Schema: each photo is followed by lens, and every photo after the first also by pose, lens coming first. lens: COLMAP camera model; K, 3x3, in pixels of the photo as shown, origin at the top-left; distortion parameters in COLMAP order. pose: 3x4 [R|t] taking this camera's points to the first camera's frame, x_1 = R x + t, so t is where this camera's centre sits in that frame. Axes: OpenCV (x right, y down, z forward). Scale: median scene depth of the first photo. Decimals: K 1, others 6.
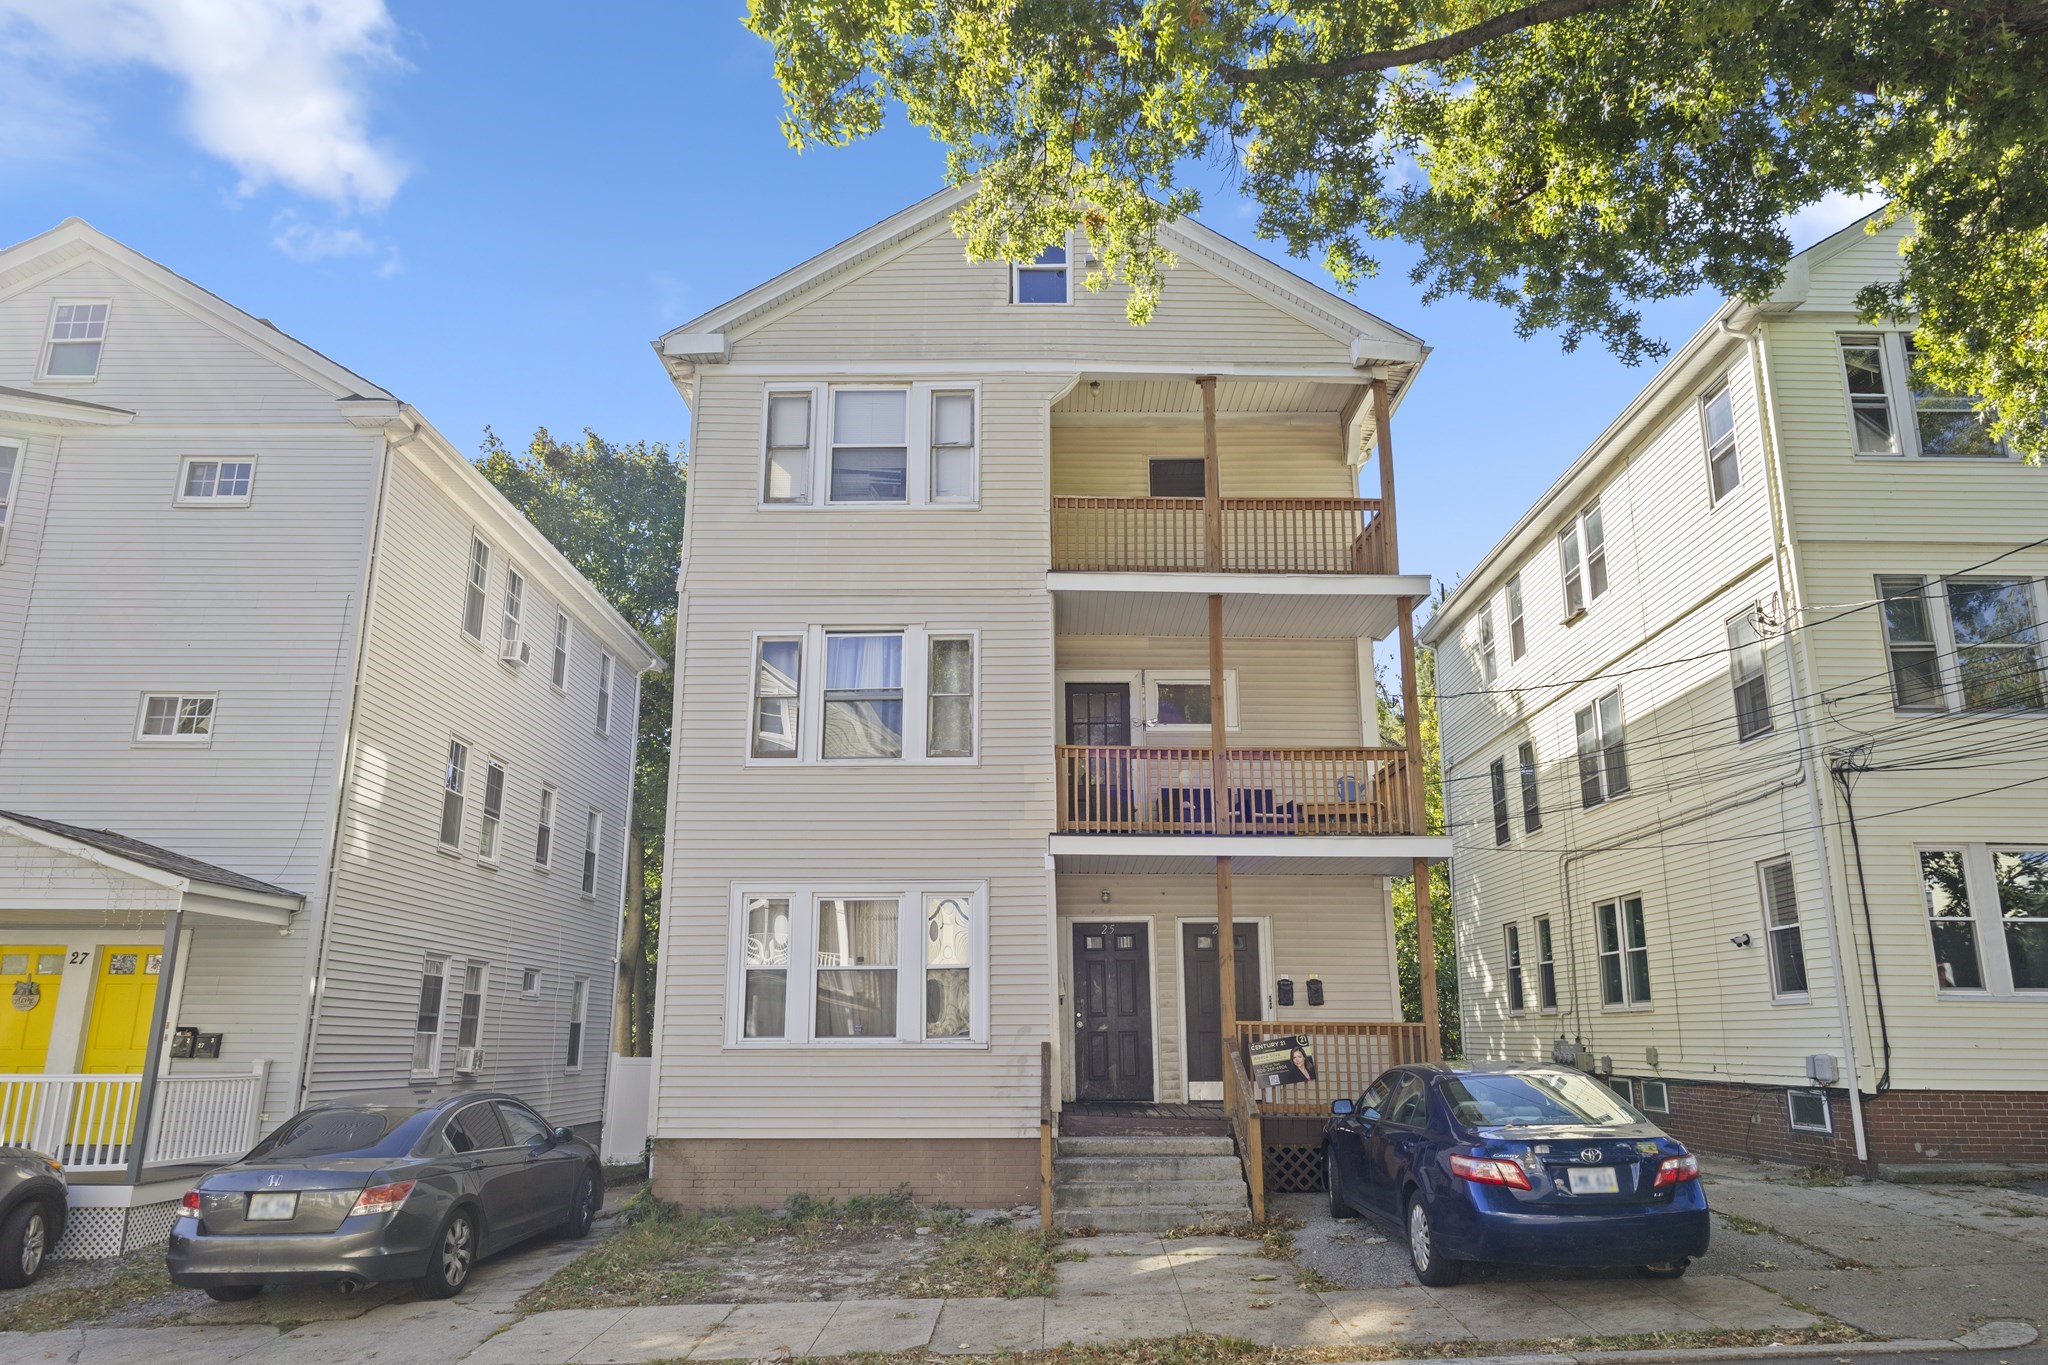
lens RADIAL K [[1407.8, 0, 1029.8], [0, 1407.8, 680.6], [0, 0, 1]] dist [-0.003541, 0.000847]
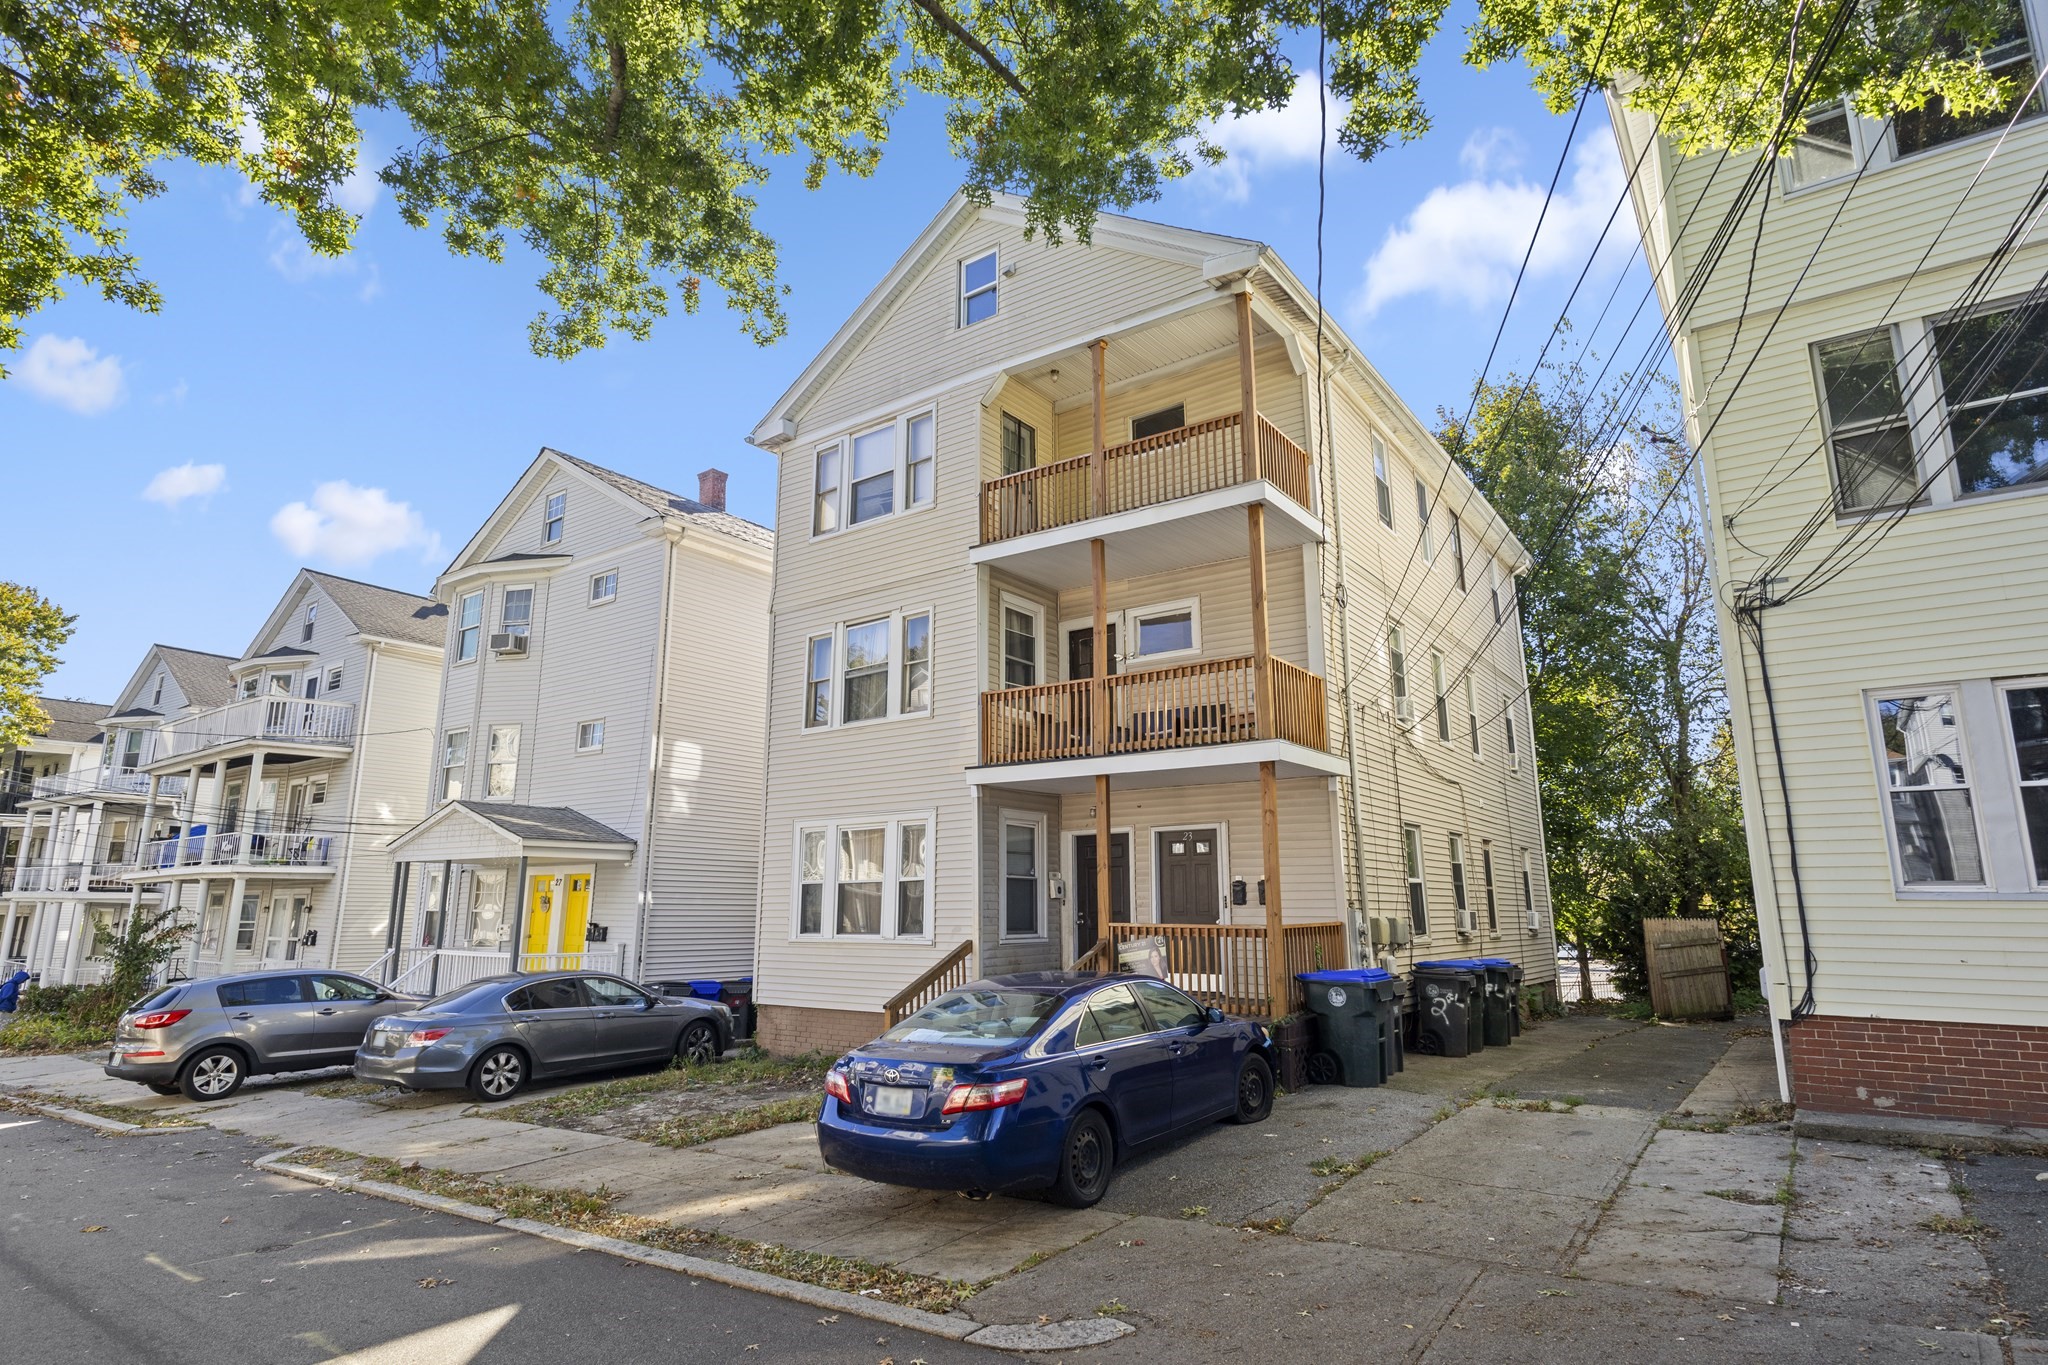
lens RADIAL K [[1103.4, 0, 1023.2], [0, 1103.4, 682.1], [0, 0, 1]] dist [-0.003609, -0.000243]
pose [[0.804837, -0.122872, -0.580637, 0.578928], [0.152733, 0.988264, 0.002575, 0.039012], [0.573506, -0.090755, 0.814158, 0.252549]]
